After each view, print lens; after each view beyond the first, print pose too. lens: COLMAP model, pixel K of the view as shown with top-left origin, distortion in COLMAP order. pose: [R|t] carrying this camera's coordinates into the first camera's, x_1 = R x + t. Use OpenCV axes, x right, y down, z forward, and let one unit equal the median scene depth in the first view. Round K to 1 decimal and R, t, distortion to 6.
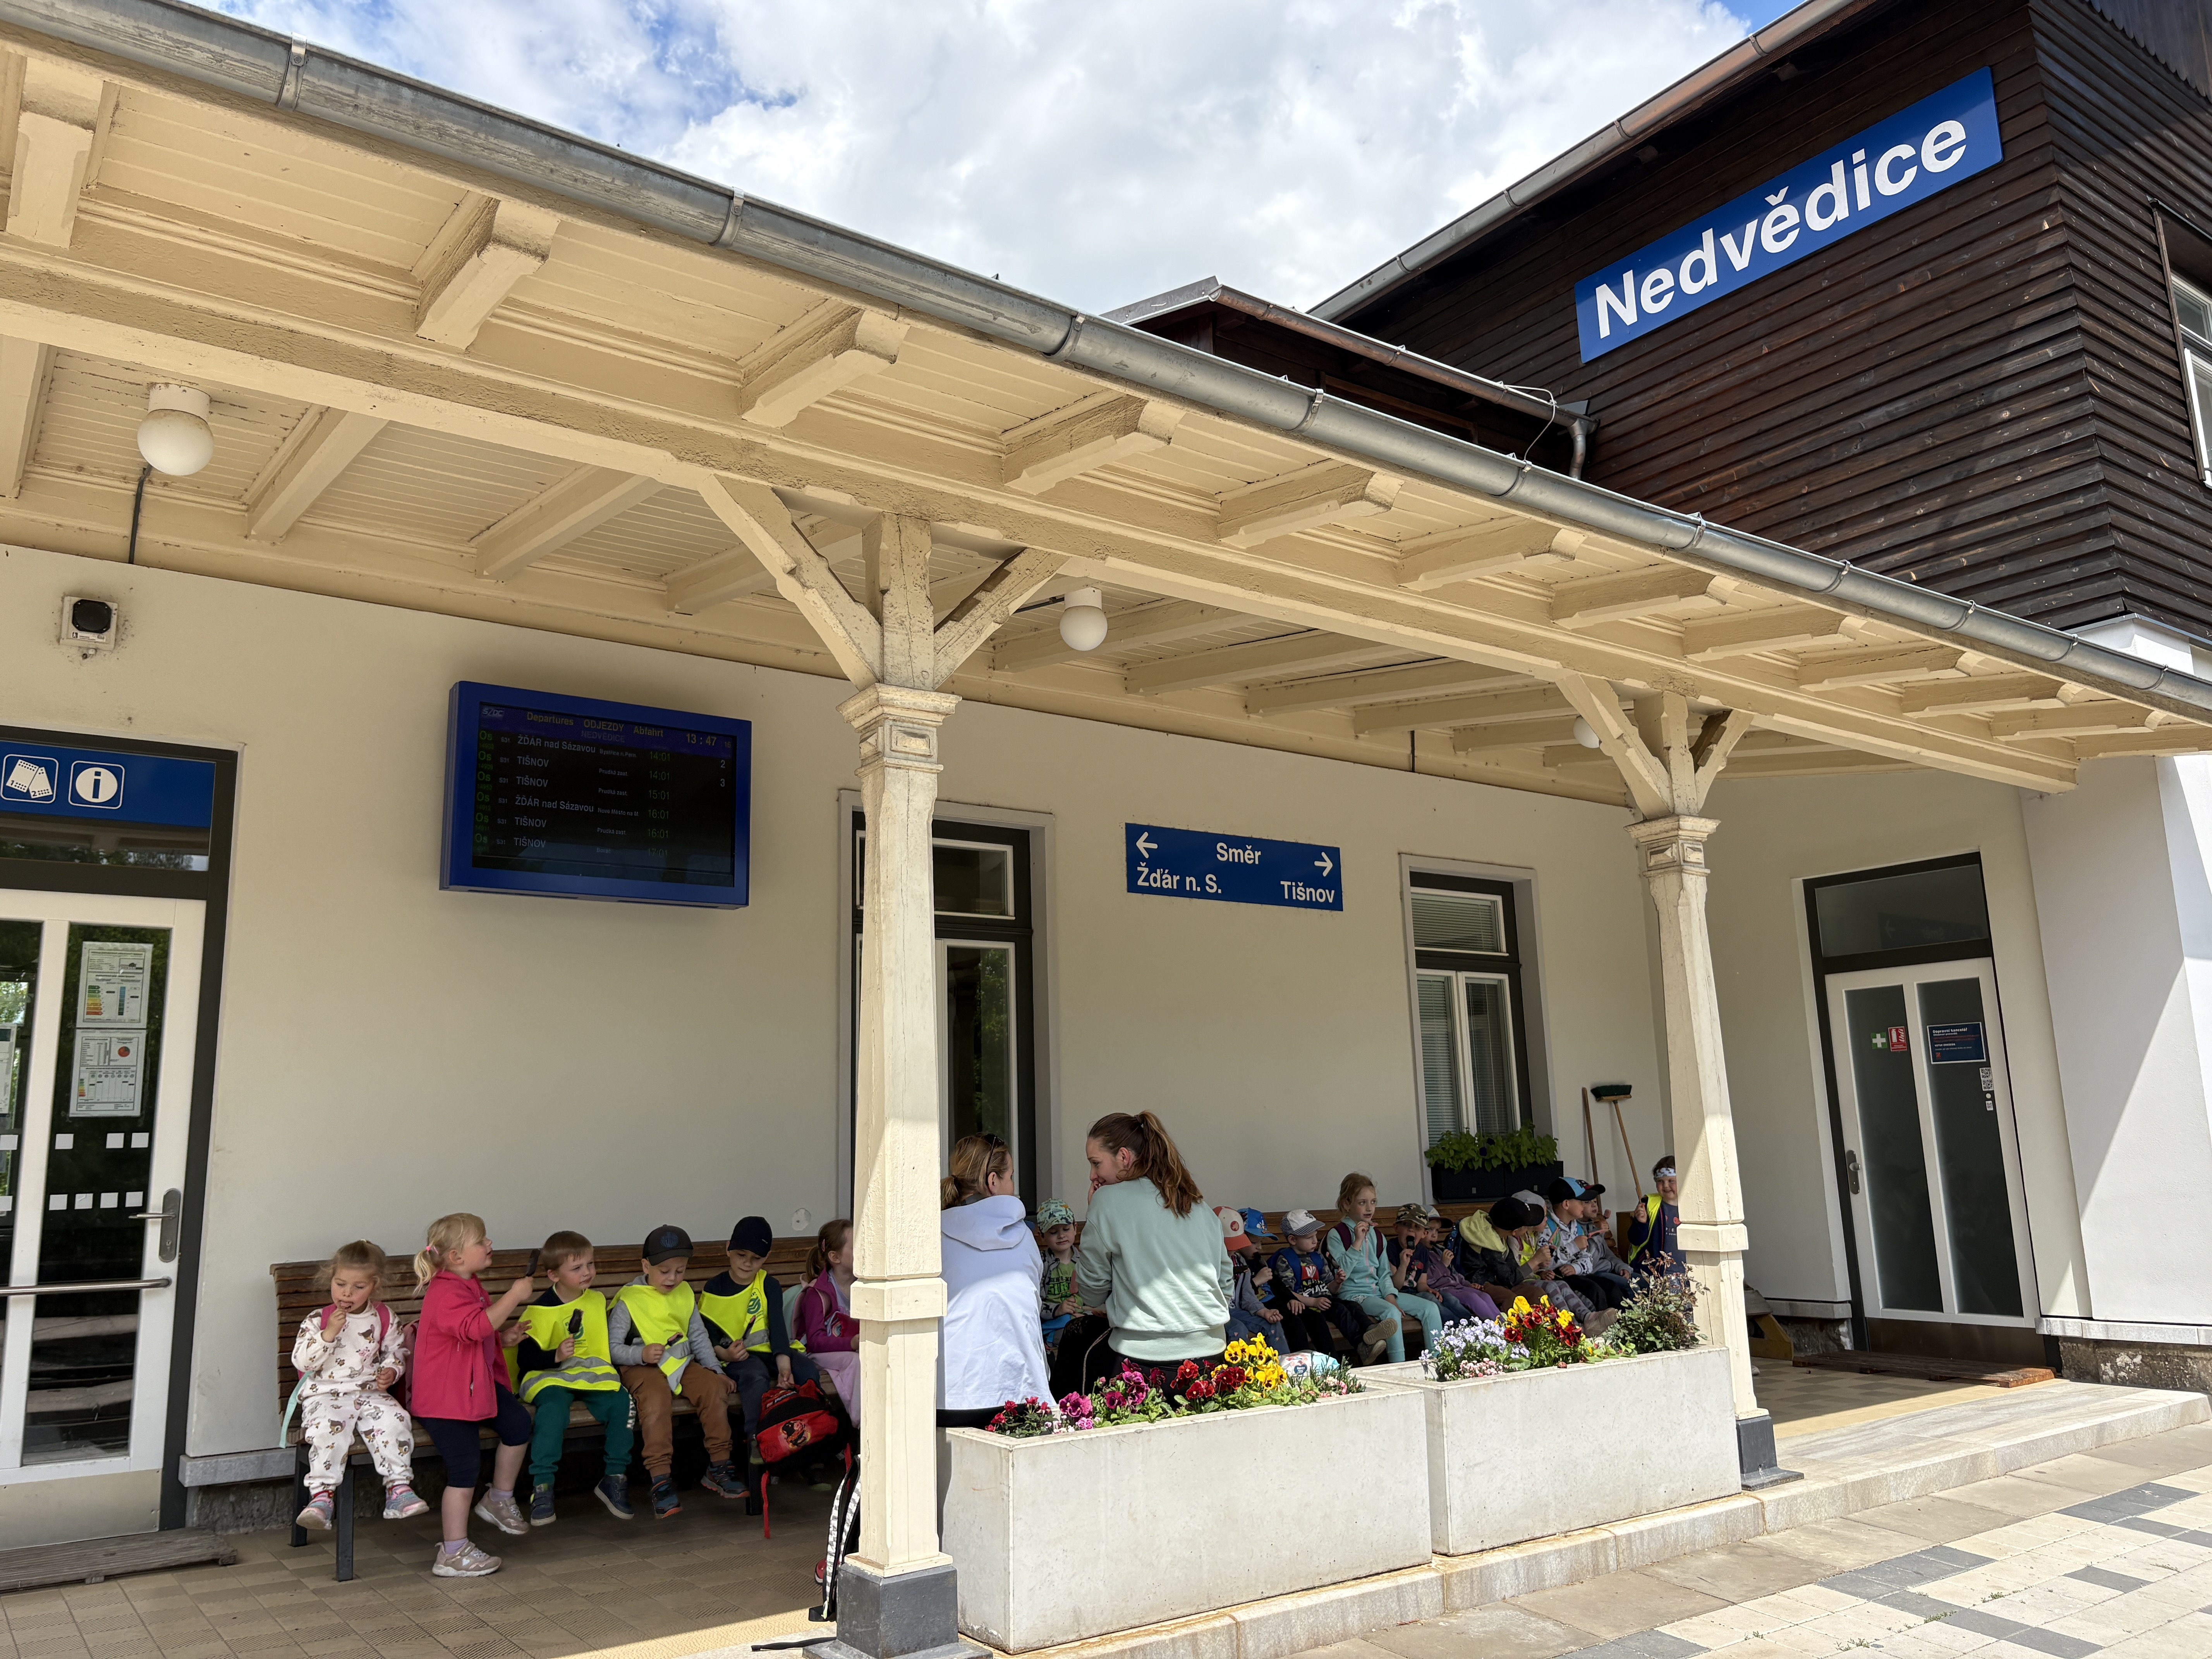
lens RADIAL K [[1701.1, 0, 1106.0], [0, 1701.1, 829.5], [0, 0, 1]] dist [0.055946, -0.073306]
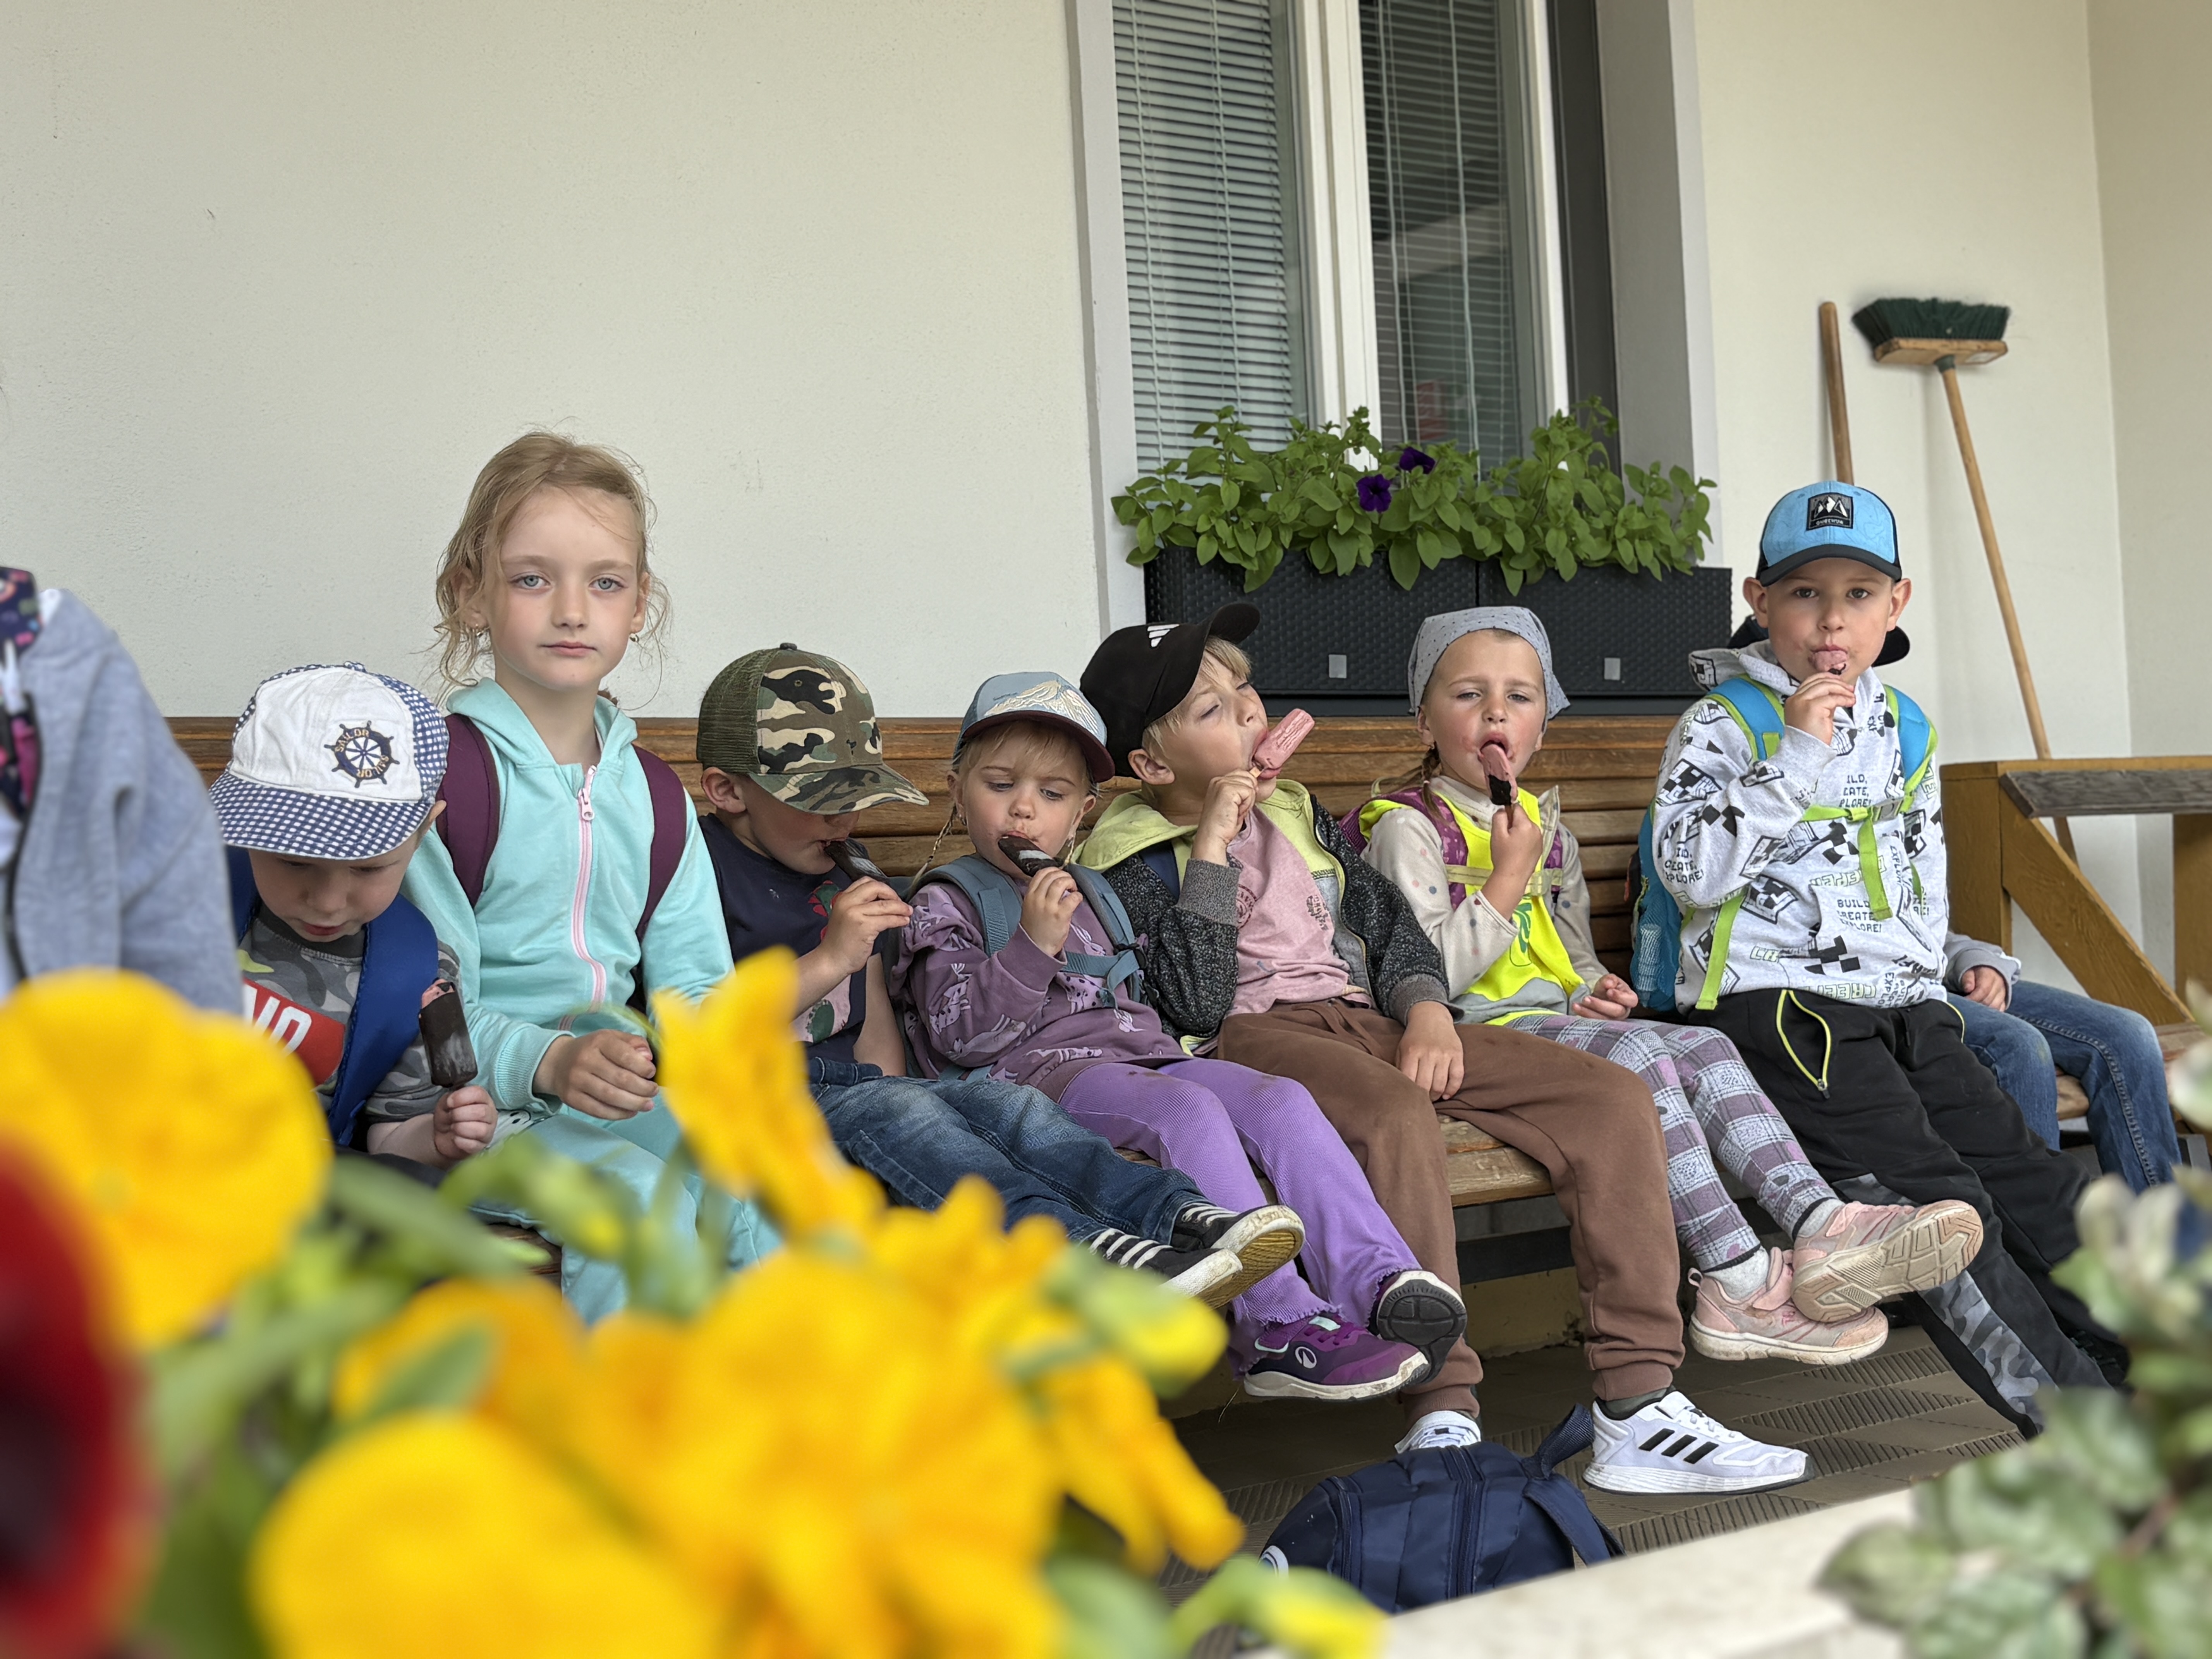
lens RADIAL K [[3395.6, 0, 1106.0], [0, 3395.6, 829.5], [0, 0, 1]] dist [-0.285830, -0.008094]
pose [[0.999129, -0.012271, 0.039882, 0.192457], [0.005043, 0.984285, 0.176515, 0.176543], [-0.041421, -0.176160, 0.983490, 0.639450]]
